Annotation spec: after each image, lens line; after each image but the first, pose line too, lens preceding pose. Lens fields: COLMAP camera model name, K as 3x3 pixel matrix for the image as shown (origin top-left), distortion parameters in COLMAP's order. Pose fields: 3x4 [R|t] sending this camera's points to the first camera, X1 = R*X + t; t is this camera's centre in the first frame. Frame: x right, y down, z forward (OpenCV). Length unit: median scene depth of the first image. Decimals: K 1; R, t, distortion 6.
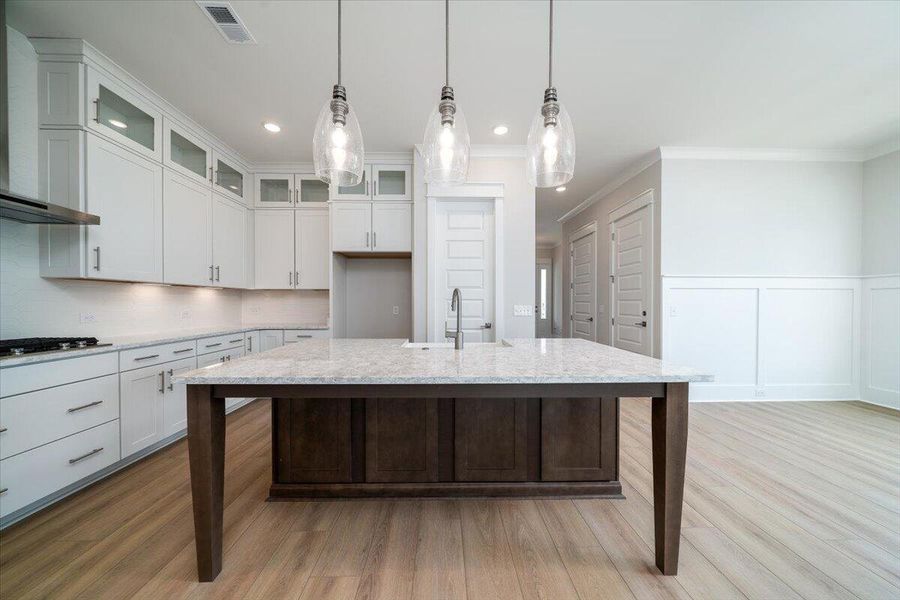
lens RADIAL K [[317.0, 0, 449.6], [0, 317.0, 305.0], [0, 0, 1]] dist [-0.000777, -0.000190]
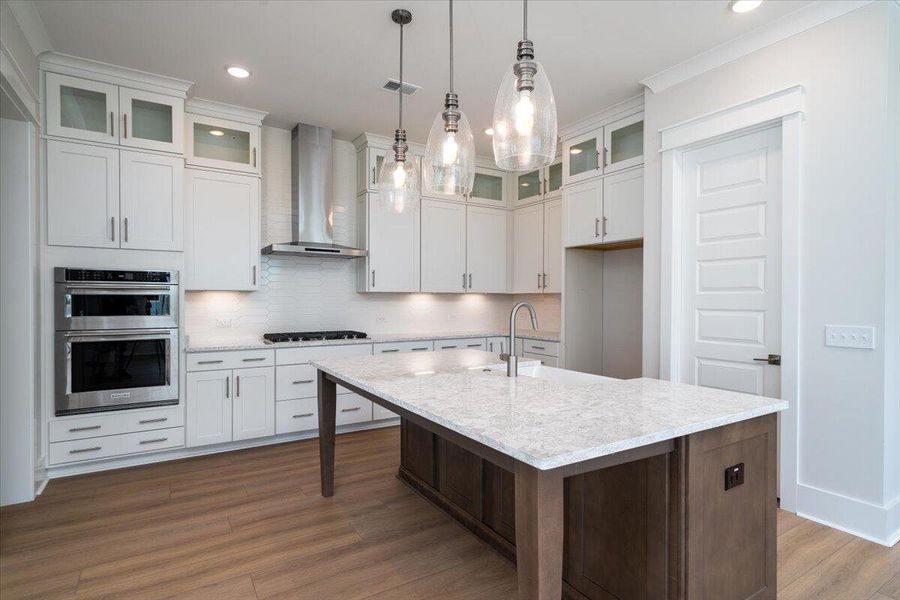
lens RADIAL K [[468.4, 0, 450.0], [0, 468.4, 300.0], [0, 0, 1]] dist [0.005044, 0.000074]
pose [[0.508699, 0.005368, -0.860928, 0.606642], [-0.009030, 0.999959, 0.000899, -0.035939], [0.860897, 0.007317, 0.508726, 0.145982]]
